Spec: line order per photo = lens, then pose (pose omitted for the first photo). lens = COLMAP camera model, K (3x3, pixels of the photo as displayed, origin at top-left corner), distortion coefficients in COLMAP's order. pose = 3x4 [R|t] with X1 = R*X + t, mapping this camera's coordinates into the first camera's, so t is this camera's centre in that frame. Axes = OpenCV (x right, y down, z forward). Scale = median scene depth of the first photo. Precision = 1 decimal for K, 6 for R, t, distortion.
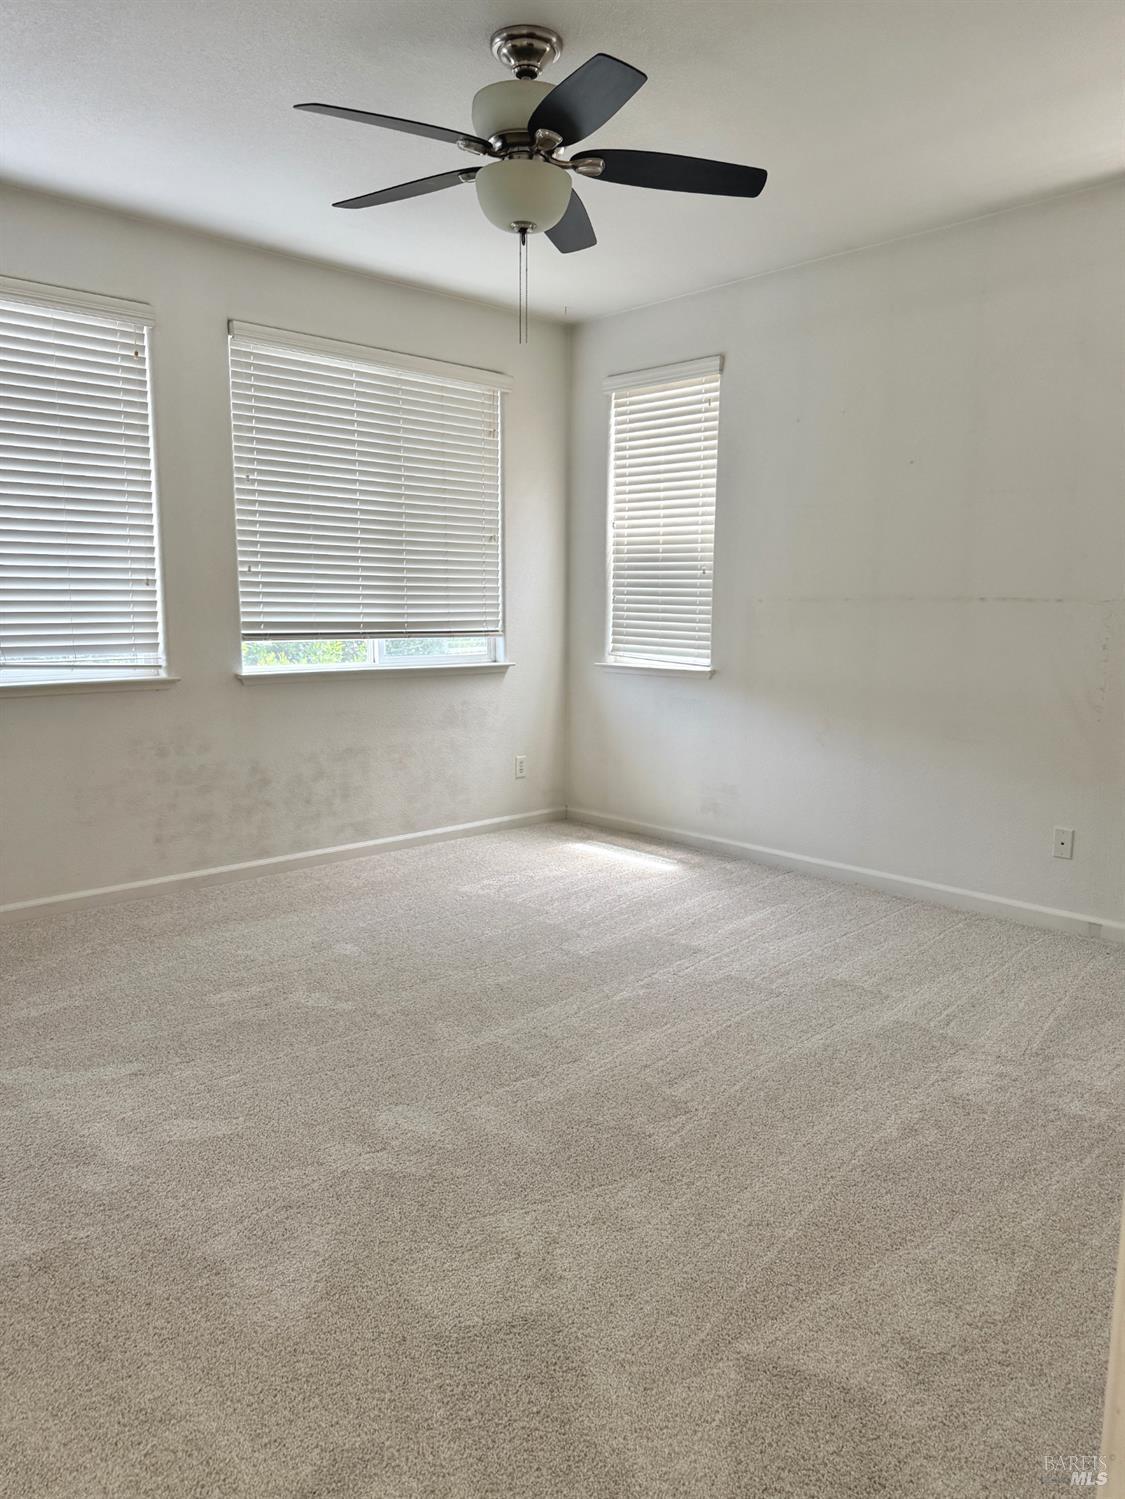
lens RADIAL K [[1058.4, 0, 562.5], [0, 1058.4, 749.5], [0, 0, 1]] dist [0.062349, -0.070691]
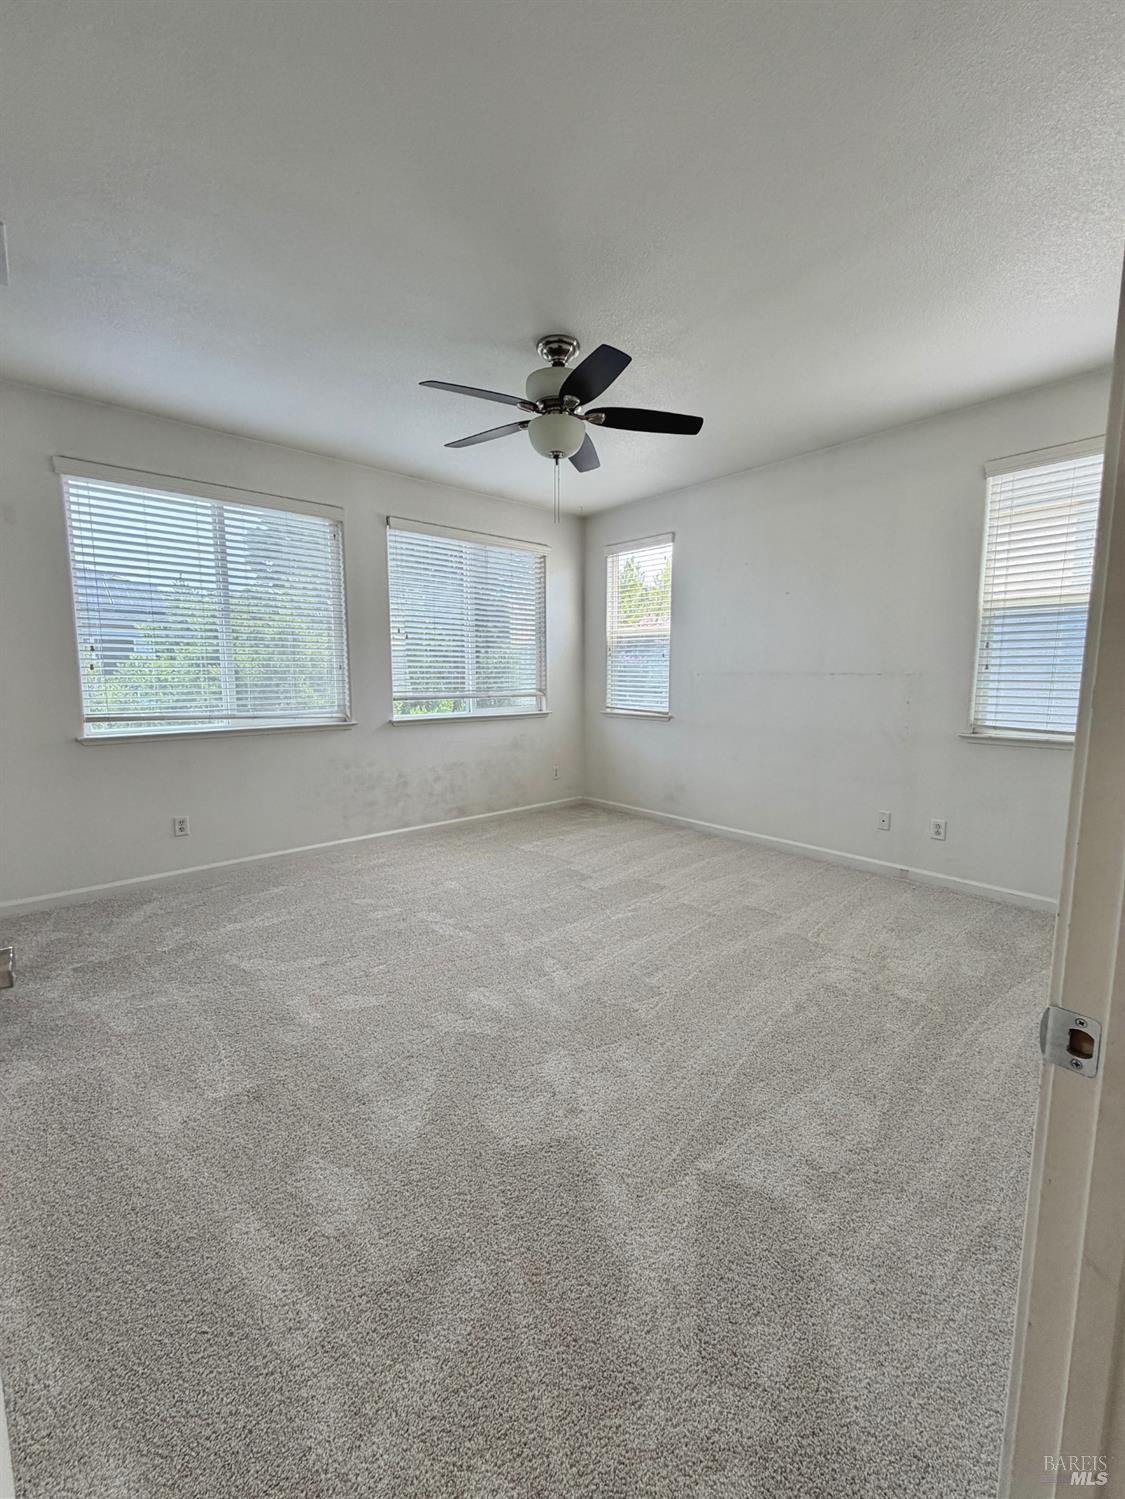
lens RADIAL K [[596.6, 0, 564.9], [0, 596.6, 744.2], [0, 0, 1]] dist [-0.001584, 0.000029]
pose [[0.999661, -0.003486, -0.025783, -0.001118], [0.002864, 0.999705, -0.024127, -0.013418], [0.025860, 0.024045, 0.999376, 0.083071]]
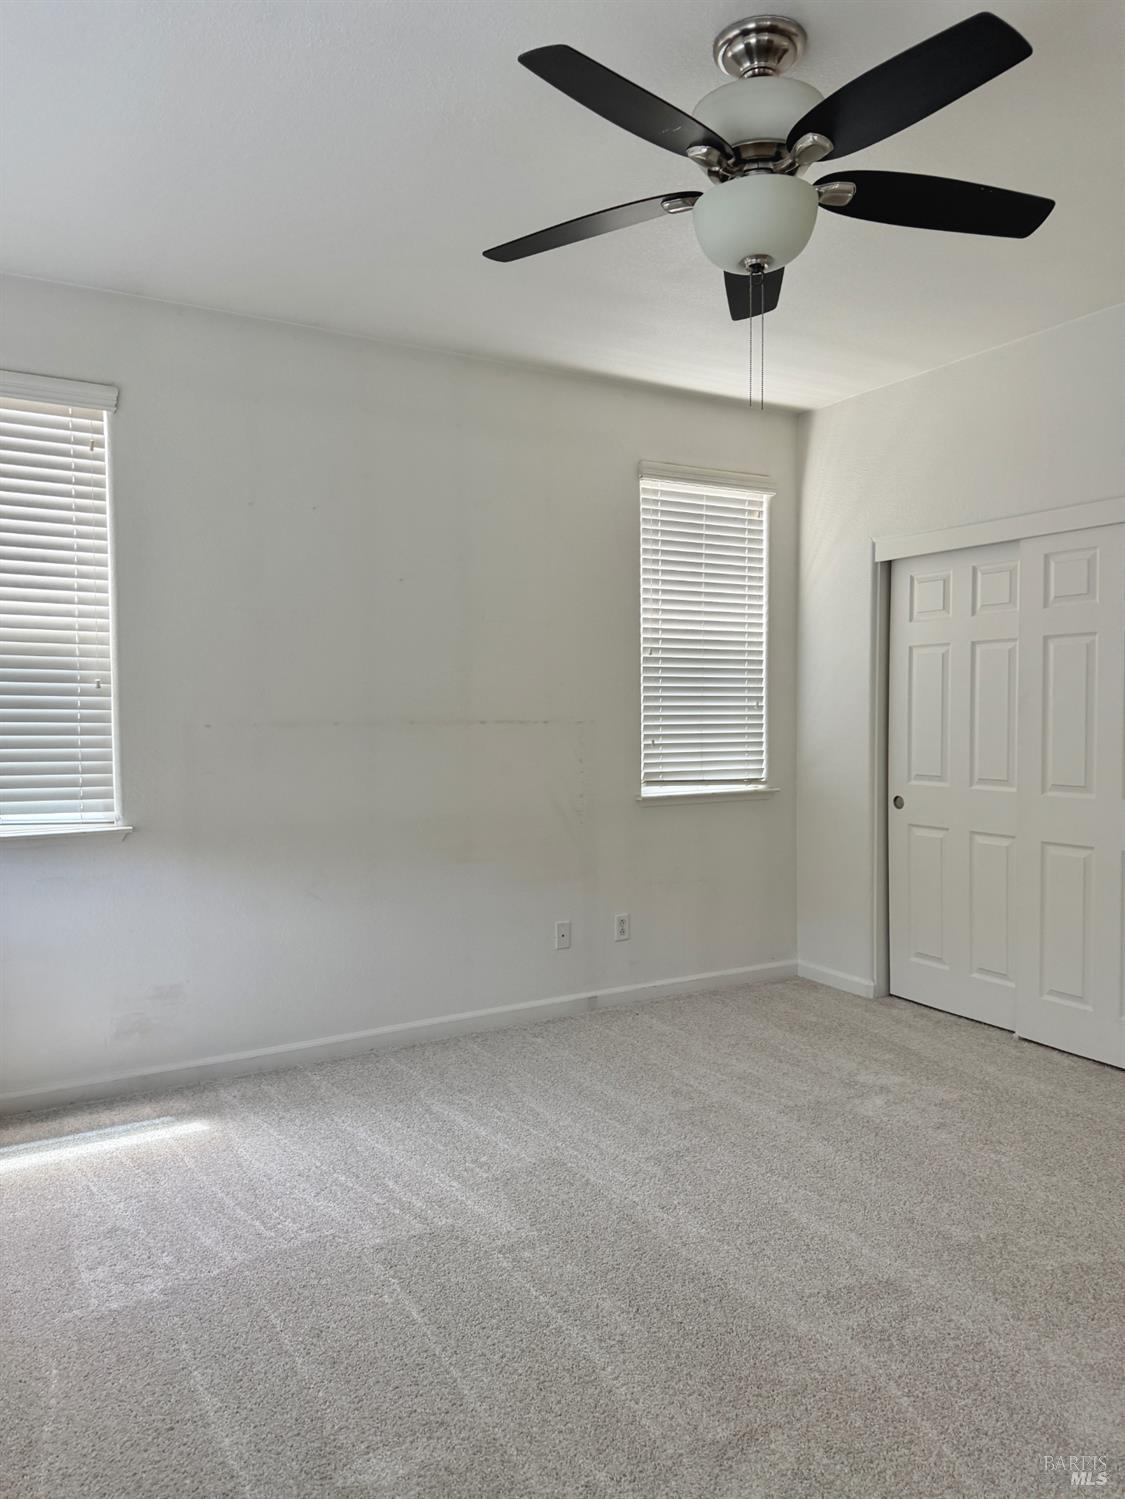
lens RADIAL K [[1037.4, 0, 562.5], [0, 1037.4, 749.5], [0, 0, 1]] dist [0.116812, -0.159247]
pose [[0.227279, -0.041553, 0.972943, -0.798432], [0.146298, 0.989208, 0.008073, -0.155512], [-0.962778, 0.140505, 0.230906, 0.974405]]
